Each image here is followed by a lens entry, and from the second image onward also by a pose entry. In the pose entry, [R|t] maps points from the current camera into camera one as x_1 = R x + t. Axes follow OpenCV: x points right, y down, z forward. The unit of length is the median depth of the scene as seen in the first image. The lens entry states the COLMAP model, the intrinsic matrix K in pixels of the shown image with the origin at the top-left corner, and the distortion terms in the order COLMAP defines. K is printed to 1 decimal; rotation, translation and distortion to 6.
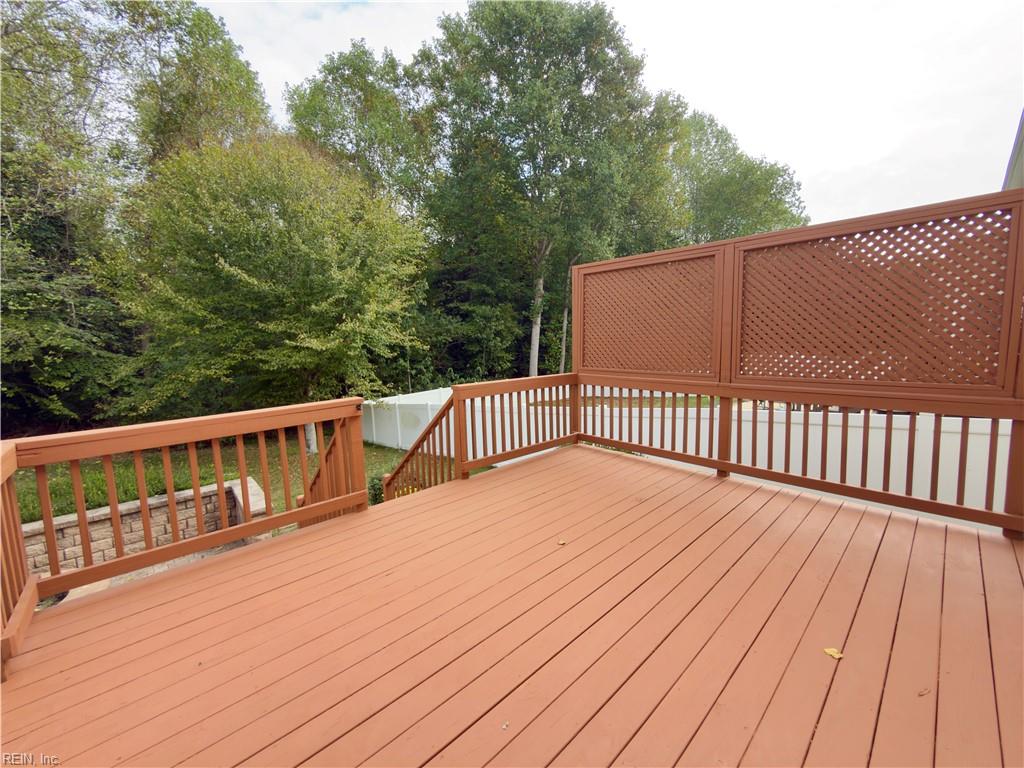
lens RADIAL K [[408.9, 0, 512.0], [0, 408.9, 384.0], [0, 0, 1]] dist [-0.000678, -0.000010]
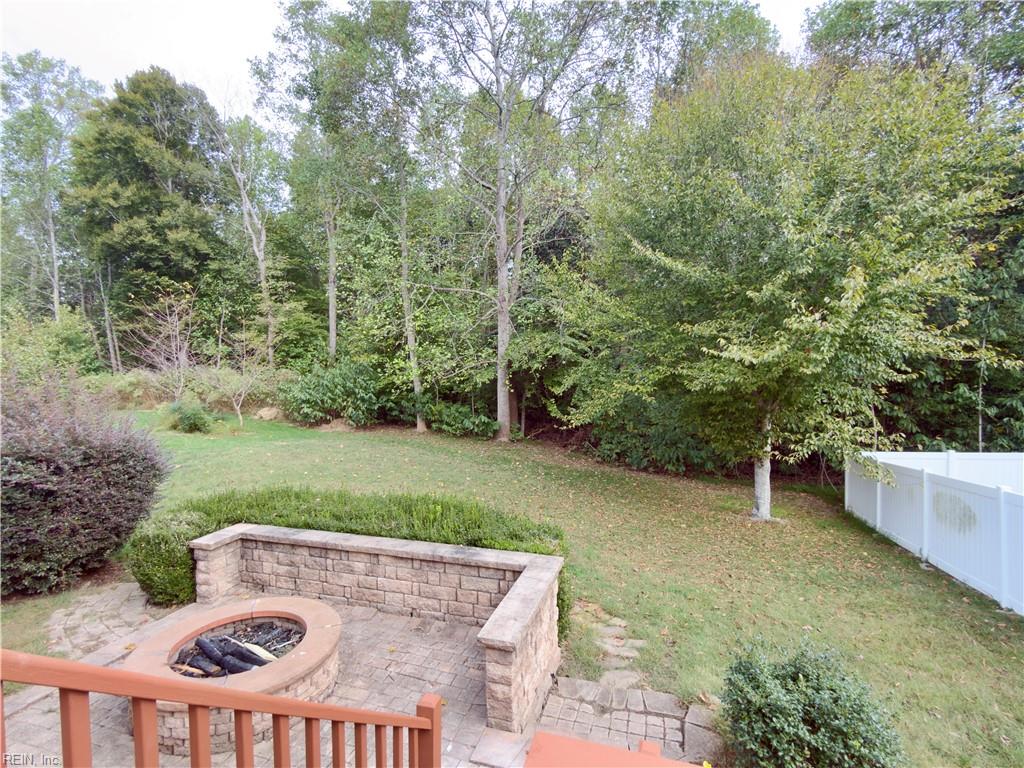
lens RADIAL K [[492.9, 0, 512.0], [0, 492.9, 384.0], [0, 0, 1]] dist [-0.000777, -0.000013]
pose [[0.501317, 0.059111, -0.863242, -0.012929], [-0.095316, 0.995365, 0.012804, -0.019107], [0.859998, 0.075862, 0.504628, 0.218667]]
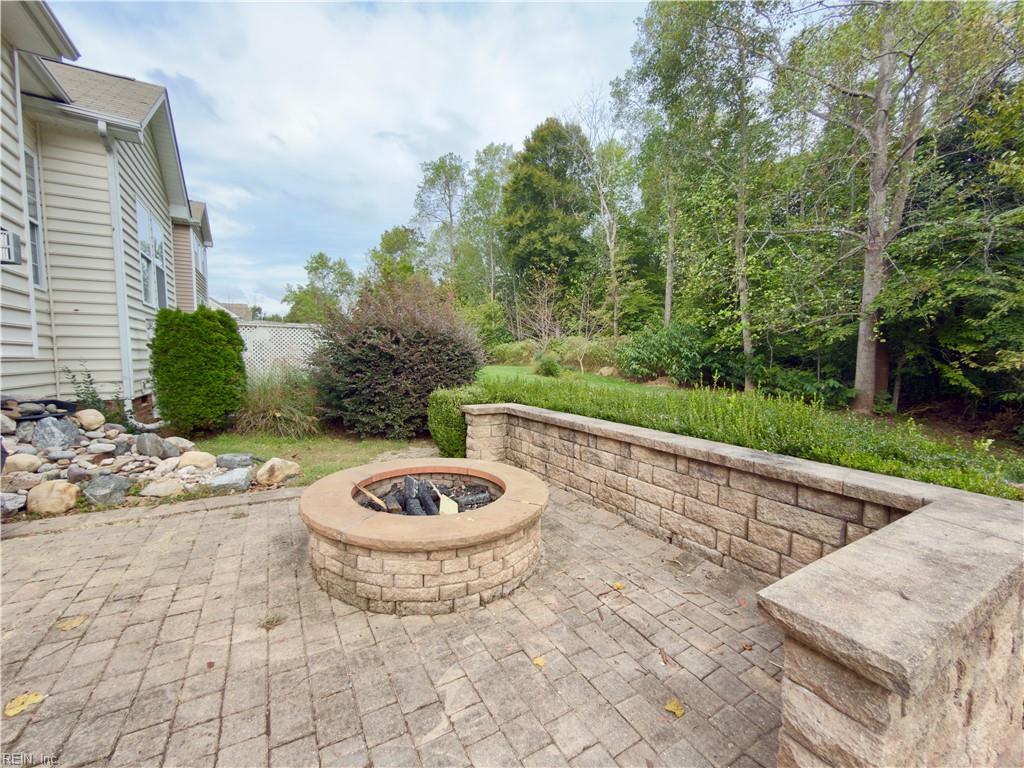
lens RADIAL K [[408.9, 0, 512.0], [0, 408.9, 384.0], [0, 0, 1]] dist [-0.000678, -0.000010]
pose [[-0.203360, 0.096452, -0.974342, -0.144558], [-0.103923, 0.987388, 0.119433, 0.066410], [0.973573, 0.125544, -0.190772, 0.300297]]
